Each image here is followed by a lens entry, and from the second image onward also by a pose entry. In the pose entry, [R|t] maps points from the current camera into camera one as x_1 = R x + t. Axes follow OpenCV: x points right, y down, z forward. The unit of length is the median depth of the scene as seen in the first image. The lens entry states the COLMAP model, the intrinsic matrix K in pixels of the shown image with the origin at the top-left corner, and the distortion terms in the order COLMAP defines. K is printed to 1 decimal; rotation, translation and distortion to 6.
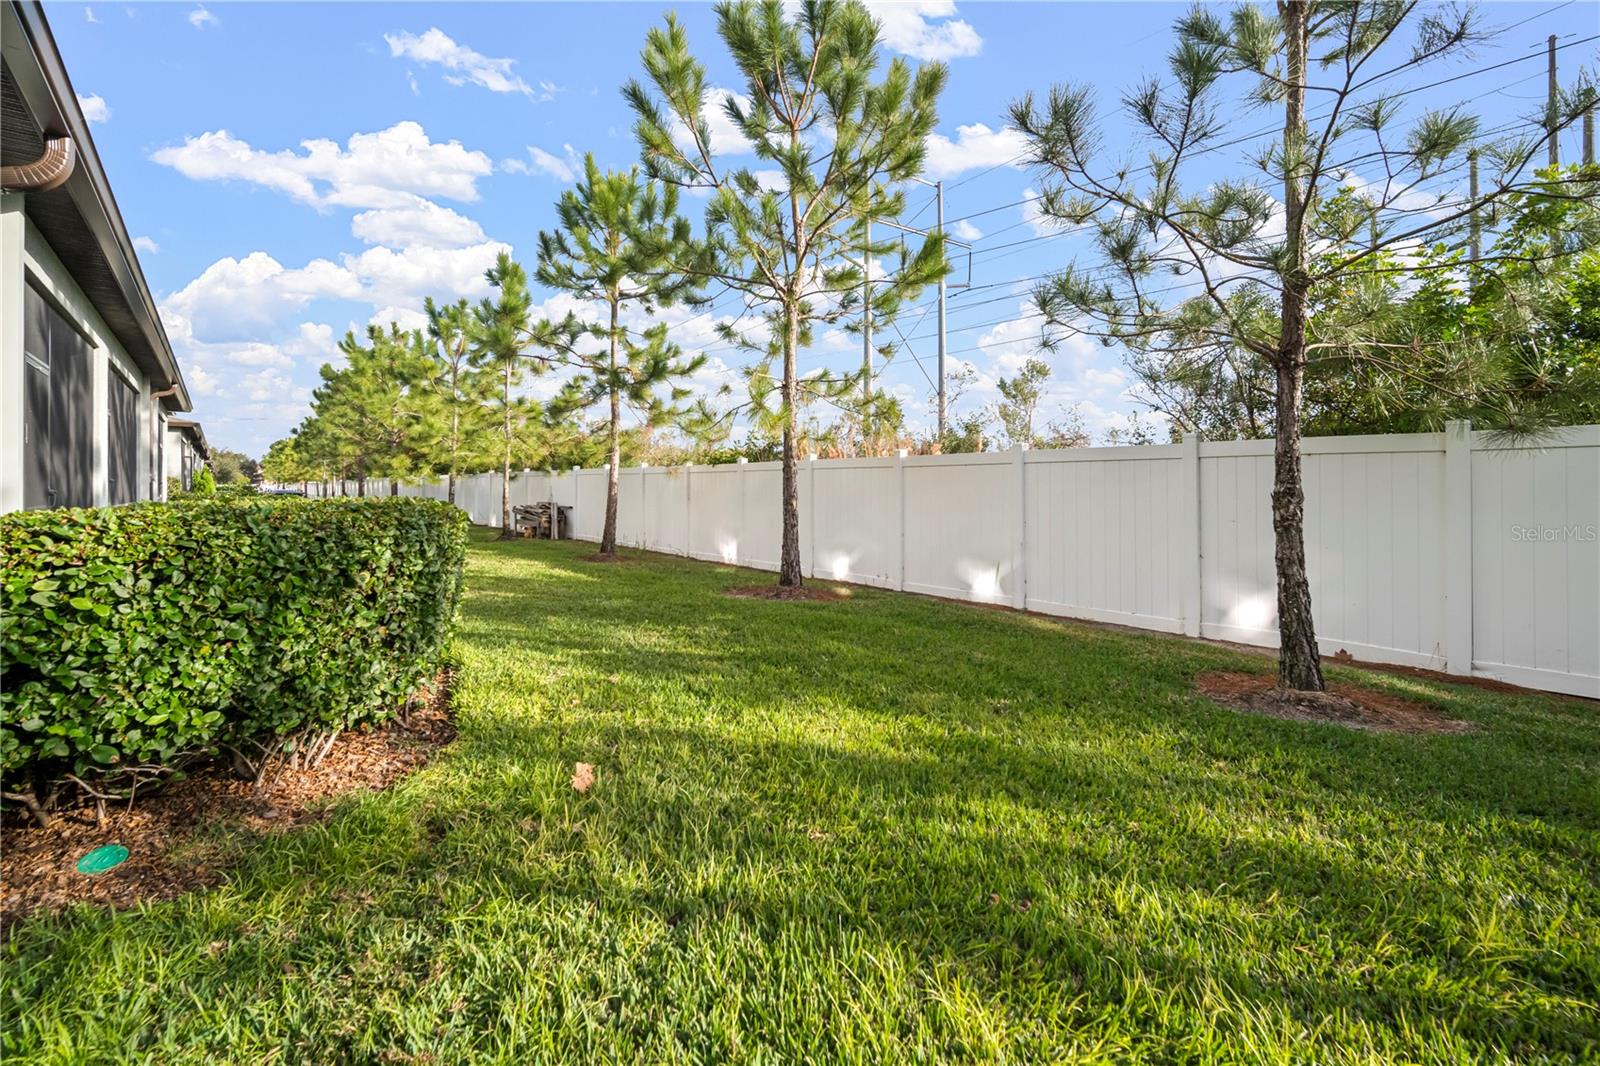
lens RADIAL K [[696.8, 0, 823.9], [0, 696.8, 490.2], [0, 0, 1]] dist [-0.011273, 0.004572]
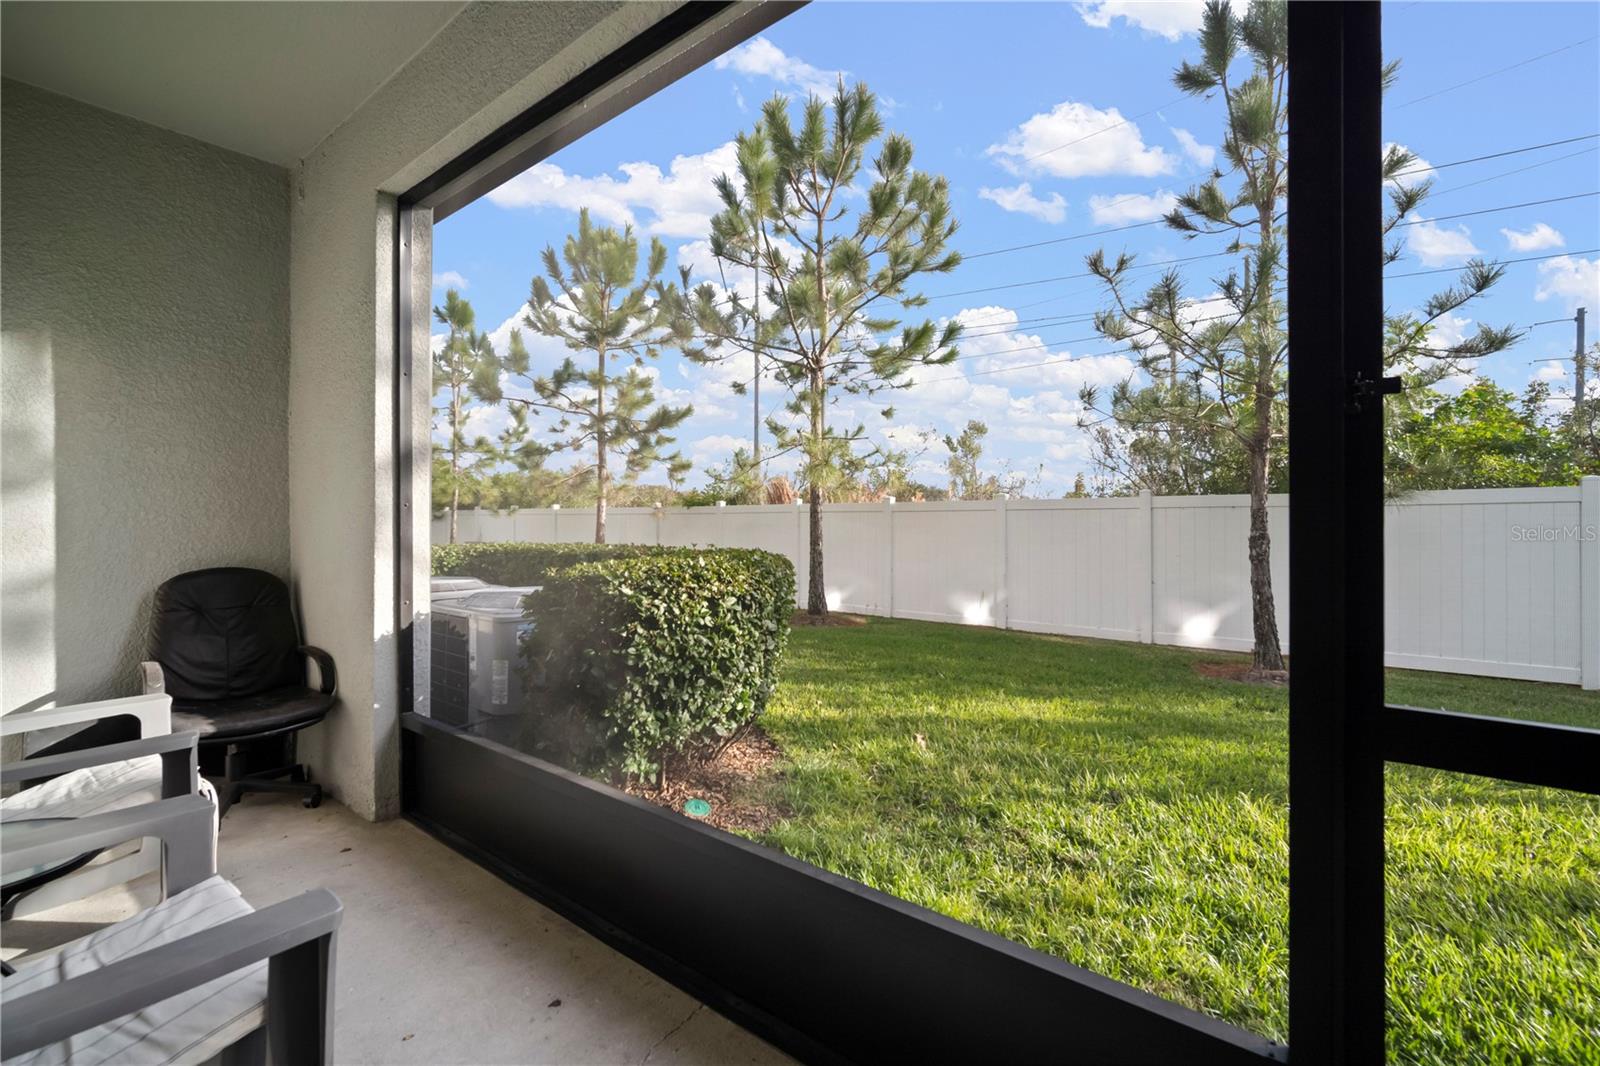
lens RADIAL K [[696.8, 0, 794.4], [0, 696.8, 530.2], [0, 0, 1]] dist [-0.011273, 0.004572]
pose [[0.975703, -0.001007, 0.219096, -0.408253], [-0.000450, 0.999978, 0.006600, -0.013364], [-0.219098, -0.006538, 0.975681, -0.143176]]
